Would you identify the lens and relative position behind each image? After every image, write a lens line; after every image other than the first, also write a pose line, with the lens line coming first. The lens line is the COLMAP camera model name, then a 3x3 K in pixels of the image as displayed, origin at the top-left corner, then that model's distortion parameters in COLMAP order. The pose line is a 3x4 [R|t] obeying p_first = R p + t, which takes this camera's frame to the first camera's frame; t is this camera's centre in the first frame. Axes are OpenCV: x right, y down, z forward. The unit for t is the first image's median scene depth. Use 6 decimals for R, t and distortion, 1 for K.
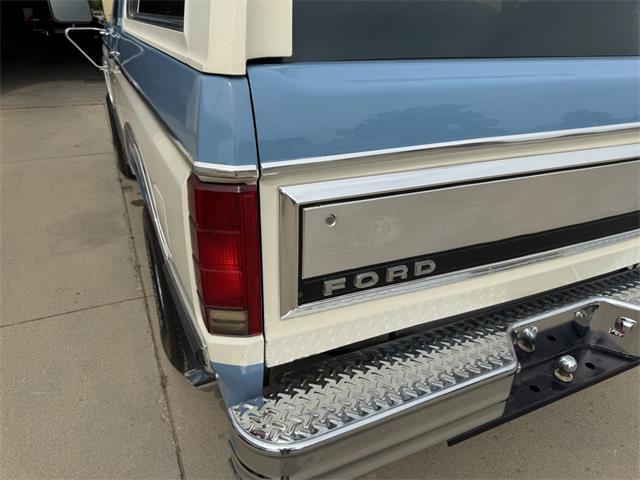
lens RADIAL K [[455.2, 0, 321.5], [0, 455.2, 240.4], [0, 0, 1]] dist [0.013342, -0.016925]
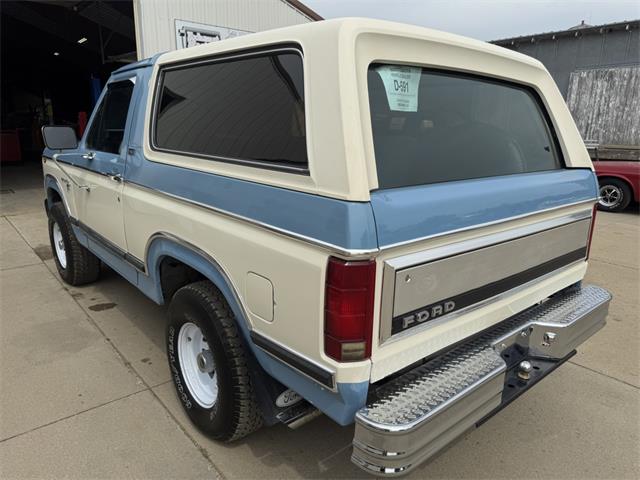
lens RADIAL K [[455.2, 0, 319.1], [0, 455.2, 240.5], [0, 0, 1]] dist [0.013342, -0.016925]
pose [[0.962076, -0.067256, 0.264359, -0.619086], [0.119861, 0.974788, -0.188209, 0.080602], [-0.245036, 0.212757, 0.945882, -0.447920]]
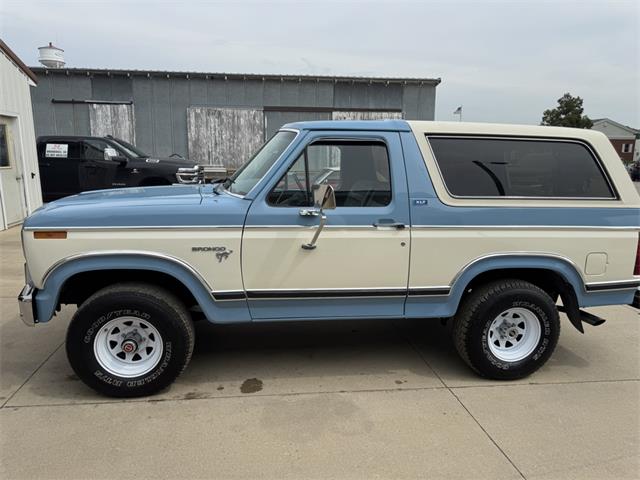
lens RADIAL K [[455.2, 0, 323.8], [0, 455.2, 241.8], [0, 0, 1]] dist [0.013342, -0.016925]
pose [[0.278695, -0.190098, 0.941378, -3.918186], [0.410297, 0.909825, 0.062258, -1.167671], [-0.868324, 0.368893, 0.331560, 1.682940]]
